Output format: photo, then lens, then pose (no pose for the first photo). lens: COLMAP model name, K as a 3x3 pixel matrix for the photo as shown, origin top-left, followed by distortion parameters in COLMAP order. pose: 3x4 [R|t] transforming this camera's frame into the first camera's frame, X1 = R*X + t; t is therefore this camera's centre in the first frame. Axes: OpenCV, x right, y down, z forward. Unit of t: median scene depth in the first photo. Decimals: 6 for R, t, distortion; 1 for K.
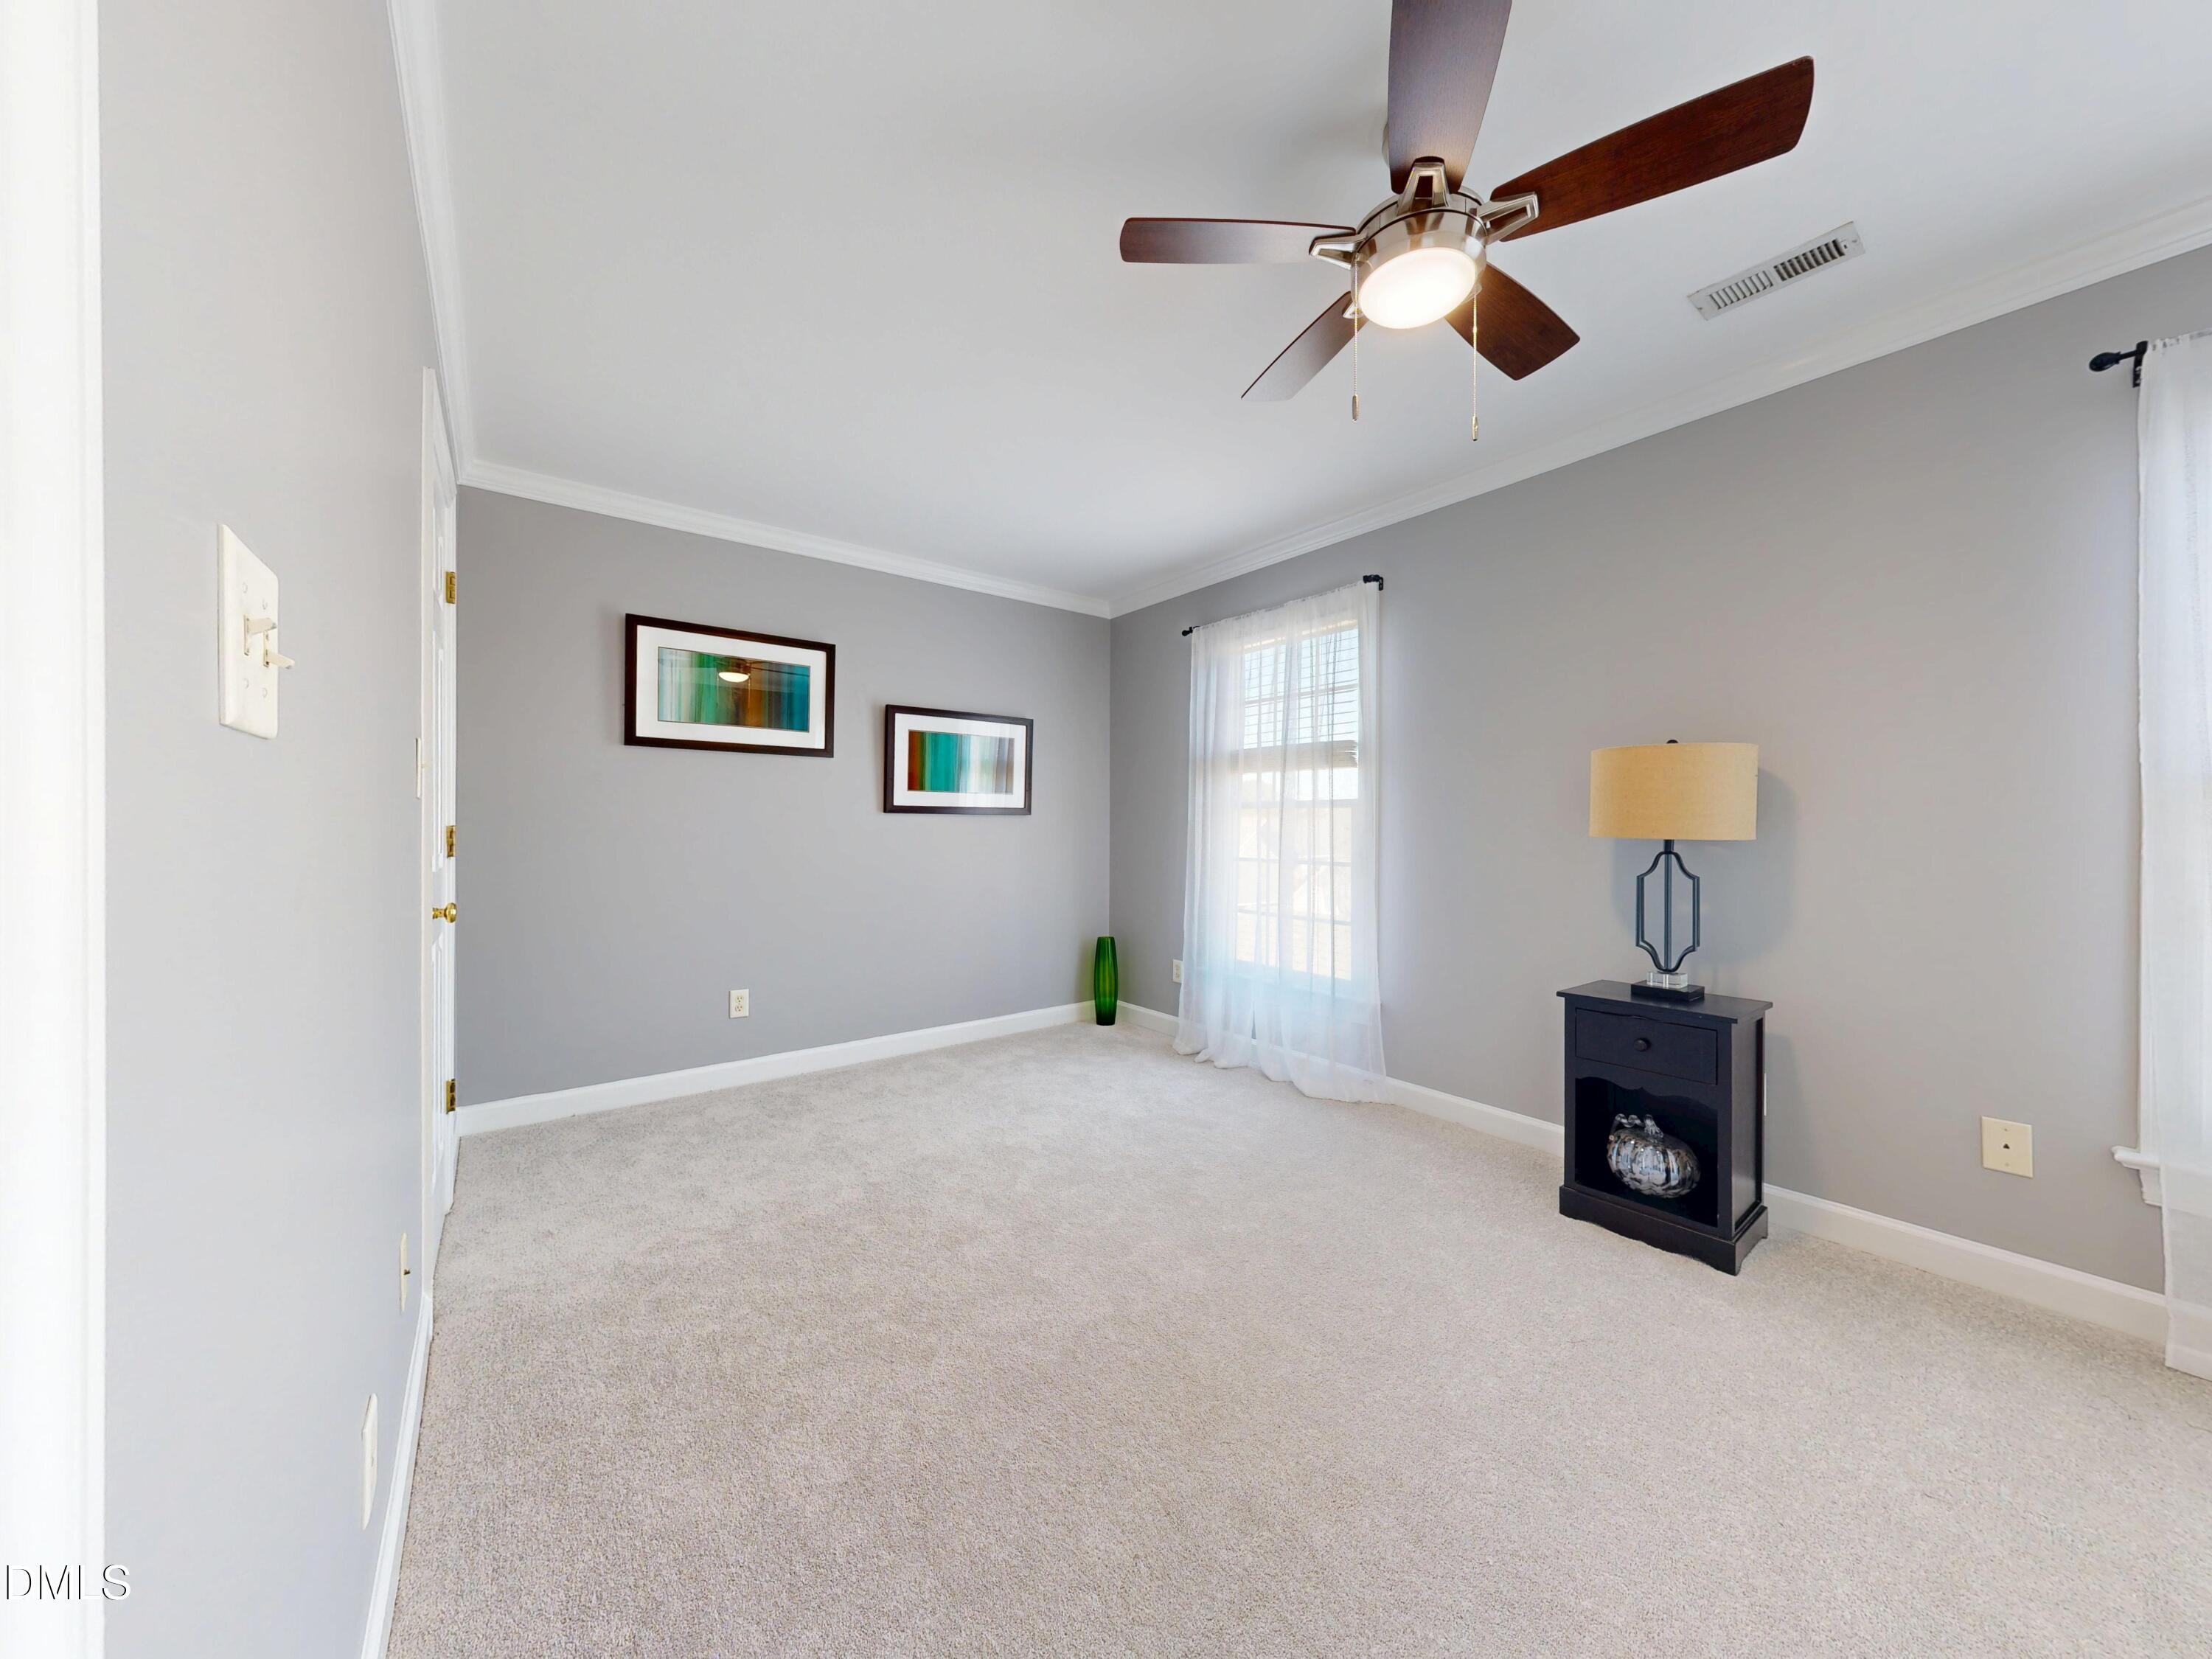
lens RADIAL K [[783.4, 0, 1109.0], [0, 783.4, 832.2], [0, 0, 1]] dist [0.002078, -0.000088]
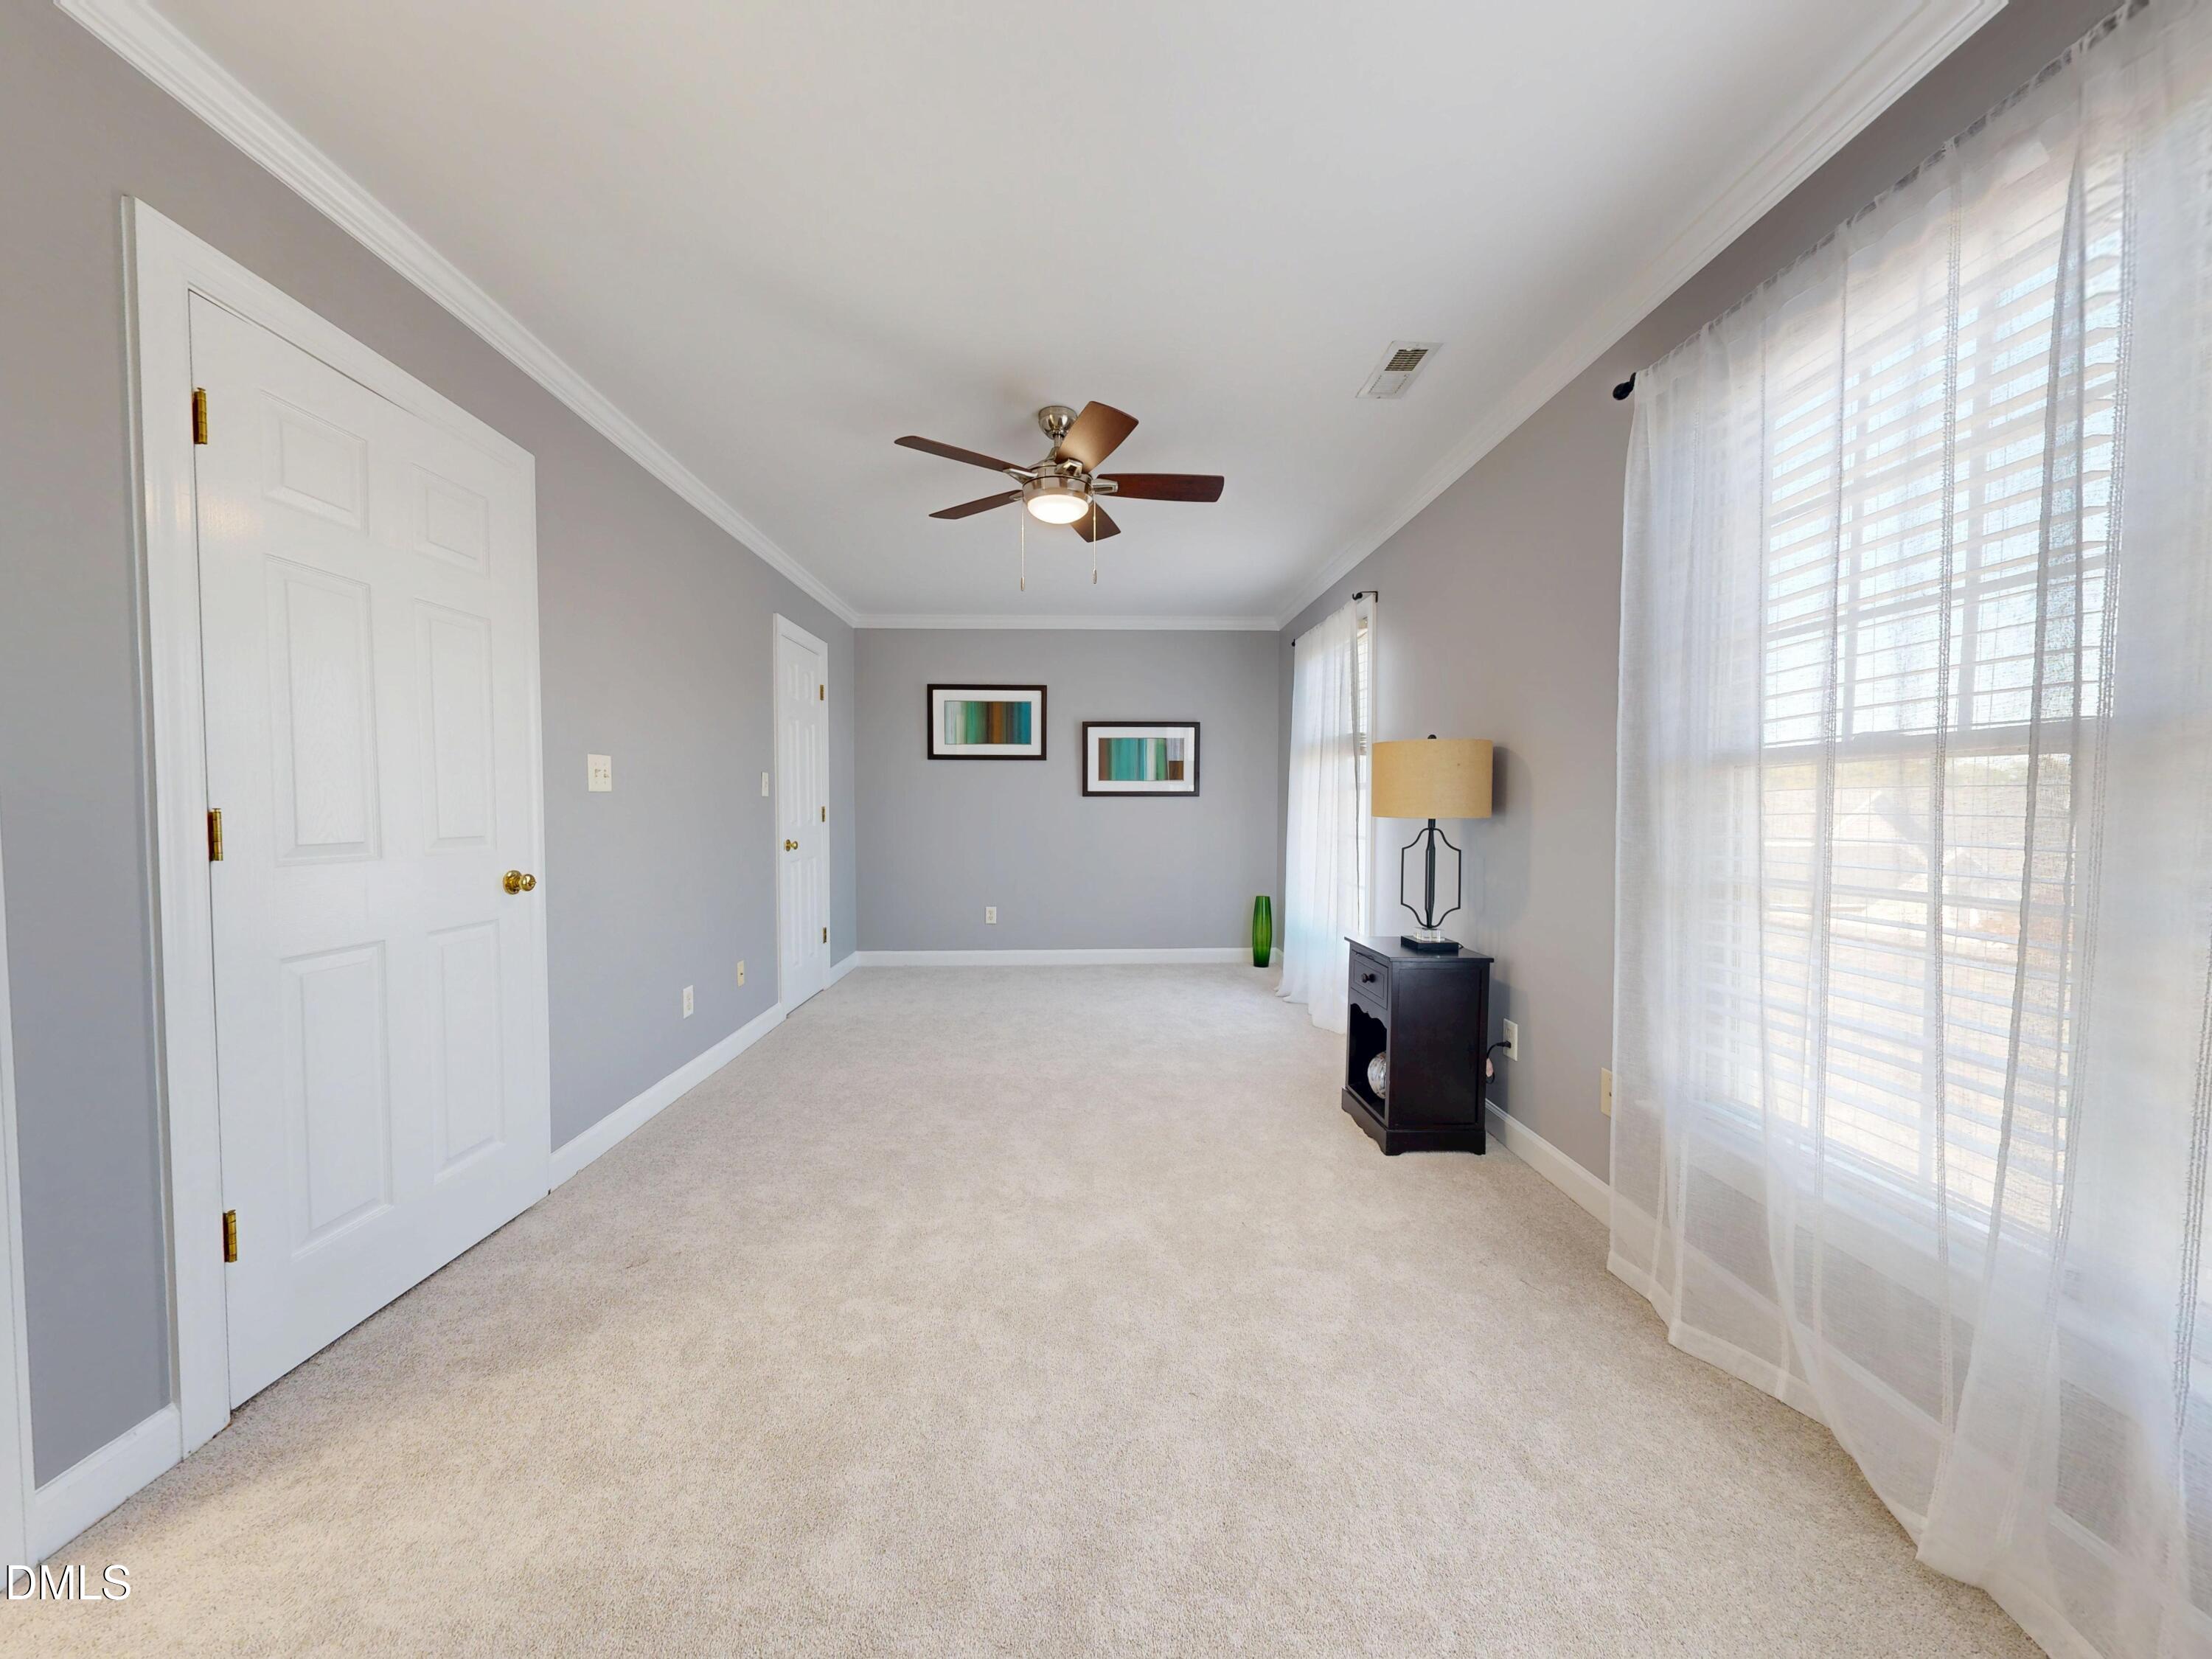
lens RADIAL K [[783.4, 0, 1099.8], [0, 783.4, 828.6], [0, 0, 1]] dist [0.002078, -0.000088]
pose [[0.809984, 0.015375, -0.586251, 0.625119], [0.000223, 0.999648, 0.026524, -0.003580], [0.586453, -0.021614, 0.809695, -0.166234]]
